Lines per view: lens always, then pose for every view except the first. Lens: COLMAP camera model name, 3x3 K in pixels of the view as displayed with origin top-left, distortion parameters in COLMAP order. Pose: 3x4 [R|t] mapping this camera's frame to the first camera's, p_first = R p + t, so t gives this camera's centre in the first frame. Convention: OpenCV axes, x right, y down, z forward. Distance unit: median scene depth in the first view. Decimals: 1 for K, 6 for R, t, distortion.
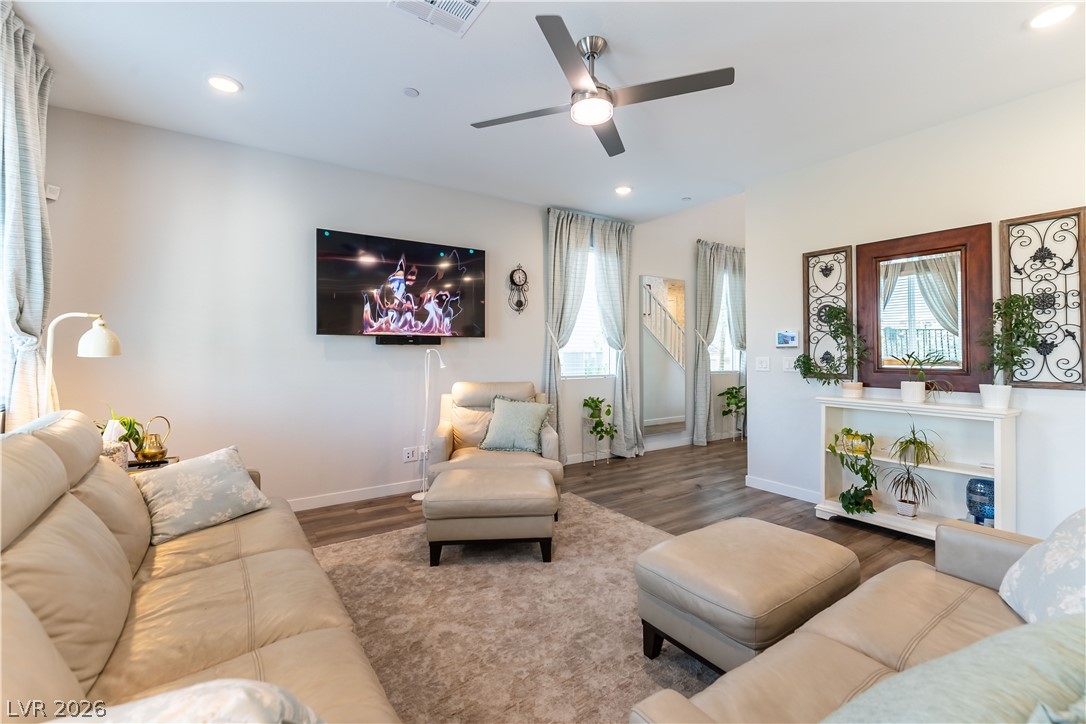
lens RADIAL K [[474.9, 0, 561.1], [0, 474.9, 344.1], [0, 0, 1]] dist [0.011379, -0.002992]
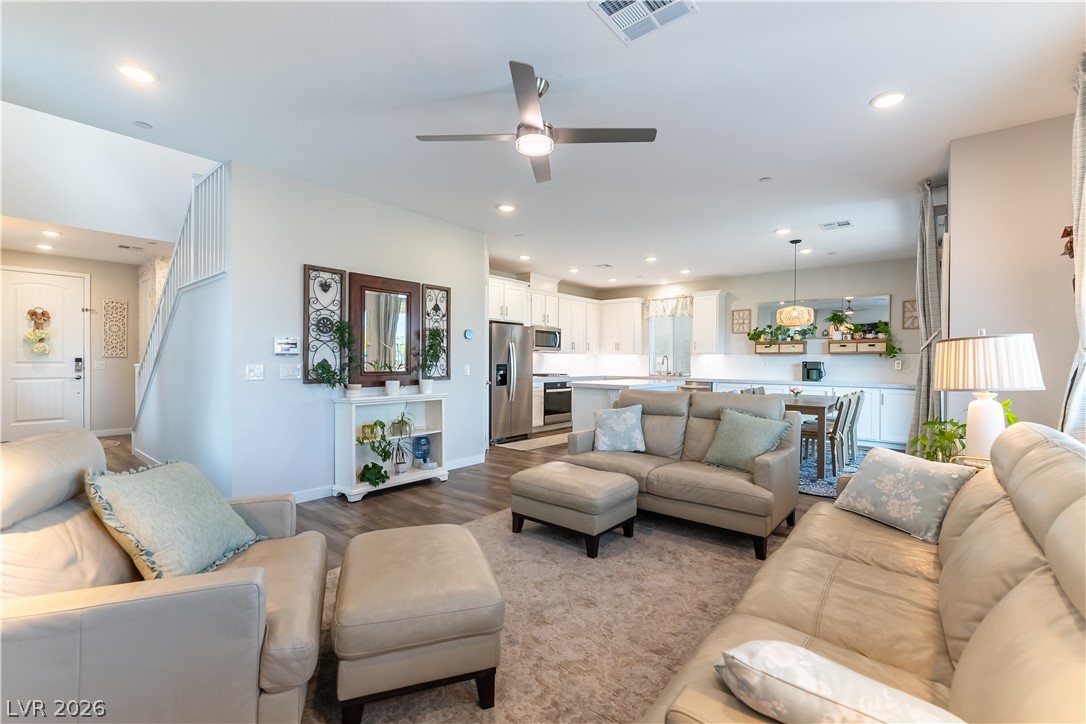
lens RADIAL K [[474.9, 0, 532.1], [0, 474.9, 358.1], [0, 0, 1]] dist [0.011379, -0.002992]
pose [[-0.244038, 0.005291, 0.969751, -0.652215], [-0.023606, 0.999656, -0.011395, 0.014778], [-0.969478, -0.025672, -0.243829, 0.816378]]
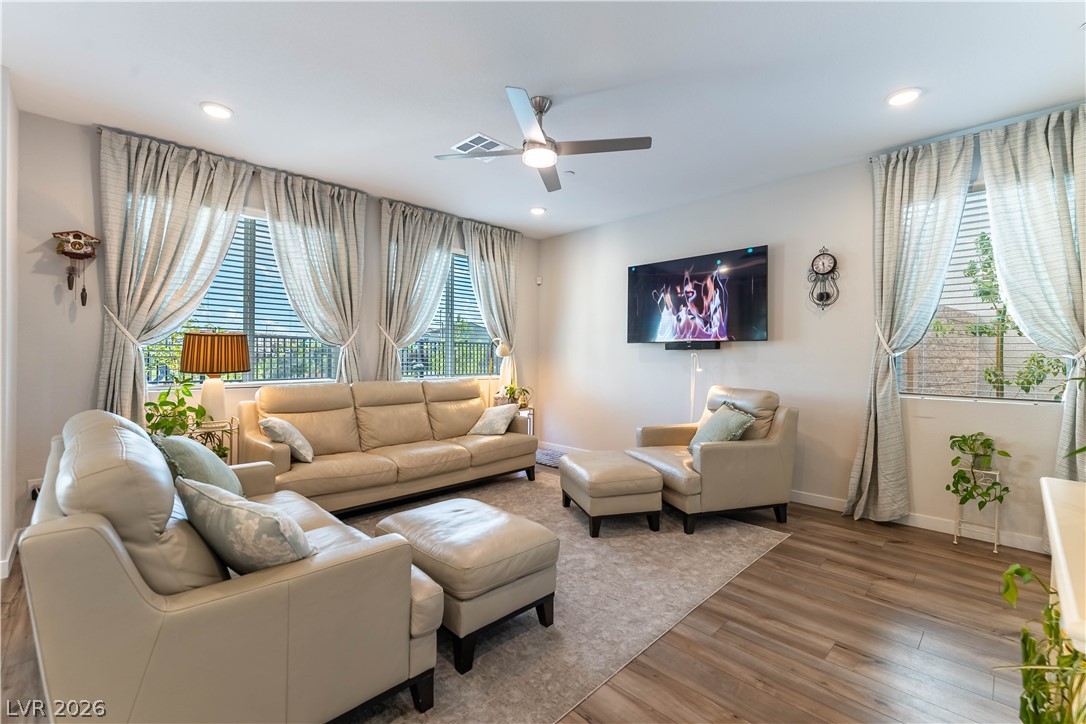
lens RADIAL K [[474.9, 0, 542.4], [0, 474.9, 357.6], [0, 0, 1]] dist [0.011379, -0.002992]
pose [[0.158161, 0.008920, -0.987373, 0.833355], [0.010687, 0.999885, 0.010745, 0.005038], [0.987355, -0.012252, 0.158047, 0.534298]]
